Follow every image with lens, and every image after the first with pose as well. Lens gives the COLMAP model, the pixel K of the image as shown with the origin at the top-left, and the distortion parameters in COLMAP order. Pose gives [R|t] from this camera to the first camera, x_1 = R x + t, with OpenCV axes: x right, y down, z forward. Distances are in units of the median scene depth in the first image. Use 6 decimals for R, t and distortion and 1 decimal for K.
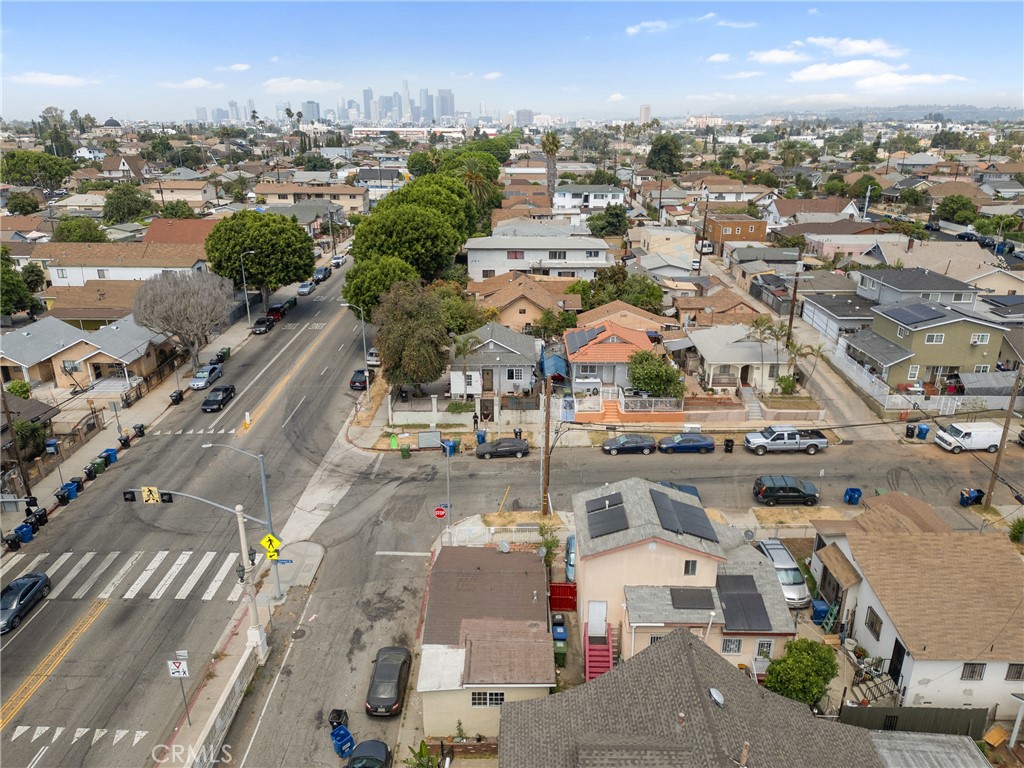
lens RADIAL K [[712.4, 0, 515.5], [0, 712.4, 382.8], [0, 0, 1]] dist [0.090562, -0.099681]
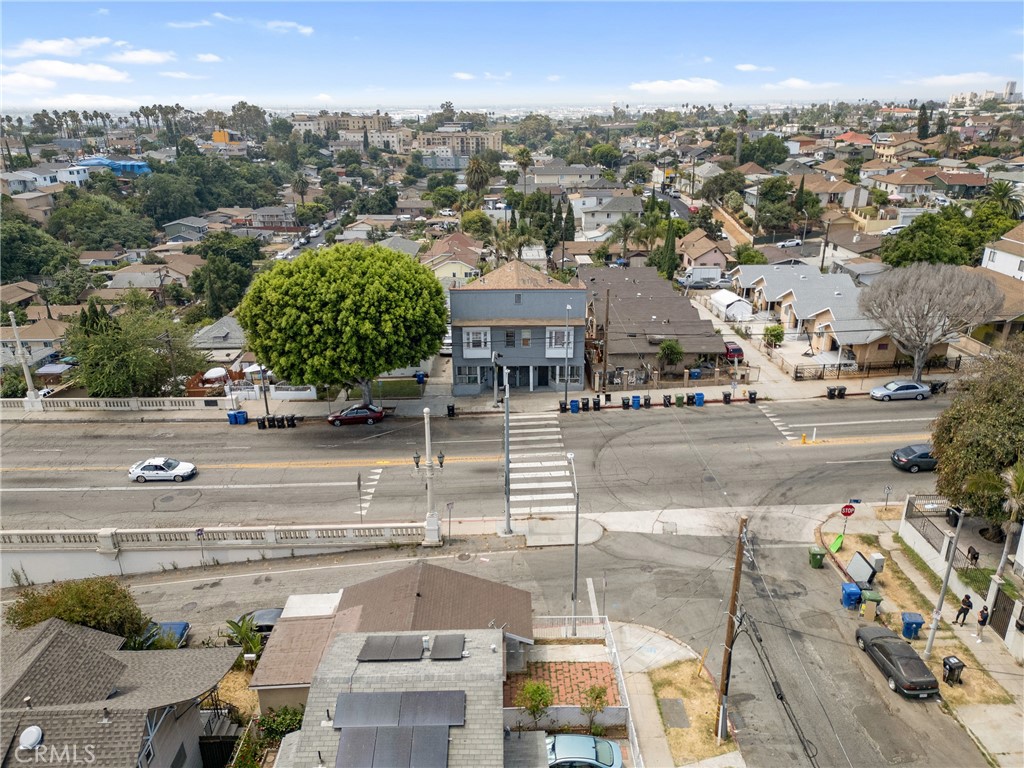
lens RADIAL K [[712.4, 0, 515.5], [0, 712.4, 382.8], [0, 0, 1]] dist [0.090562, -0.099681]
pose [[0.028425, 0.360097, -0.932482, 0.389011], [-0.334310, 0.882565, 0.330630, -0.168726], [0.942034, 0.302340, 0.145471, 0.528923]]
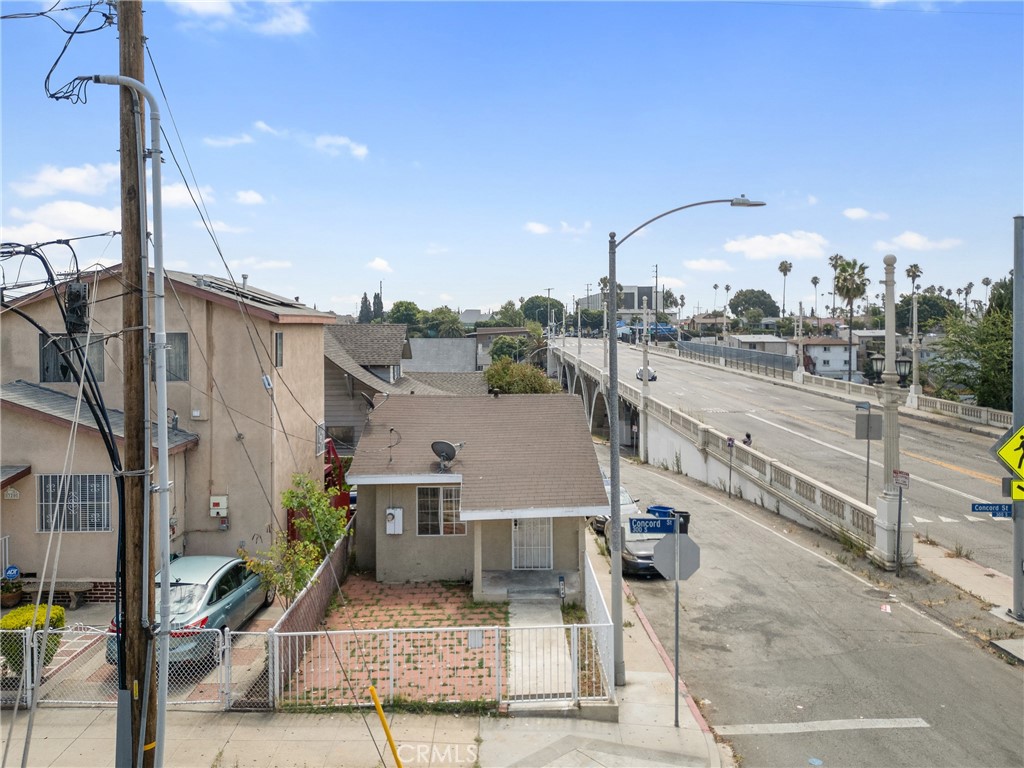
lens RADIAL K [[737.9, 0, 514.9], [0, 737.9, 331.2], [0, 0, 1]] dist [0.055065, -0.033964]
pose [[-0.999437, -0.001475, -0.033516, -0.026976], [-0.013197, 0.935767, 0.352371, 0.008544], [0.030843, 0.352615, -0.935260, 0.882959]]
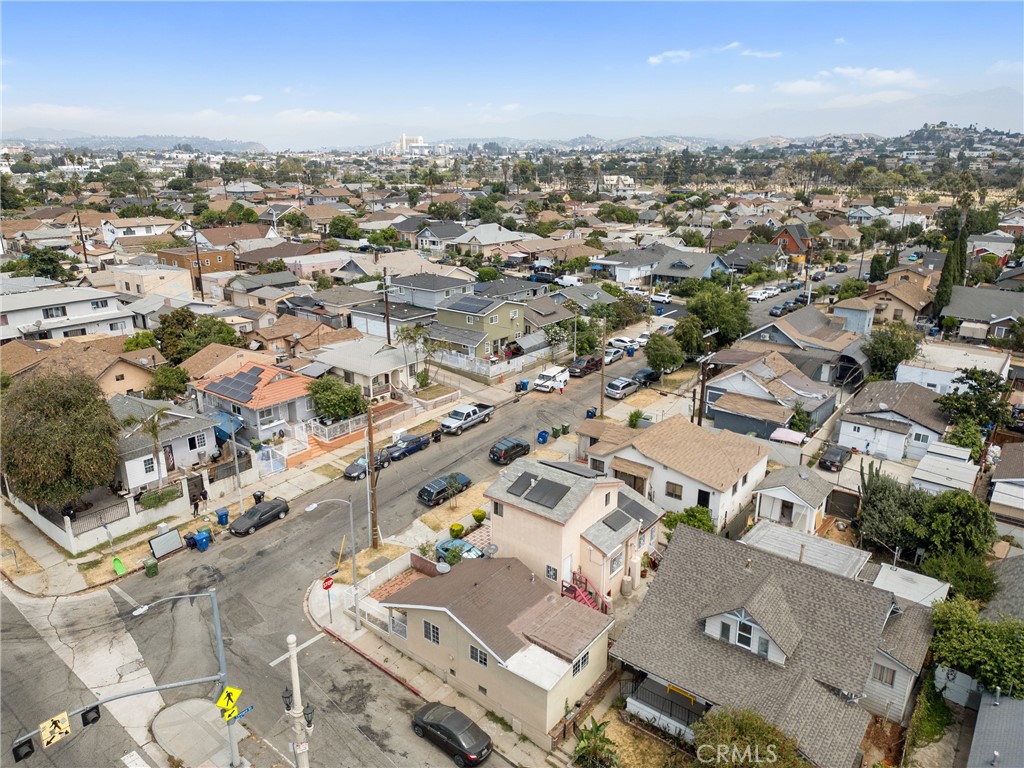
lens RADIAL K [[712.4, 0, 515.5], [0, 712.4, 382.8], [0, 0, 1]] dist [0.090562, -0.099681]
pose [[0.606573, -0.242359, 0.757186, -0.427747], [0.269464, 0.958702, 0.090995, -0.058261], [-0.747969, 0.148839, 0.646830, 0.140357]]
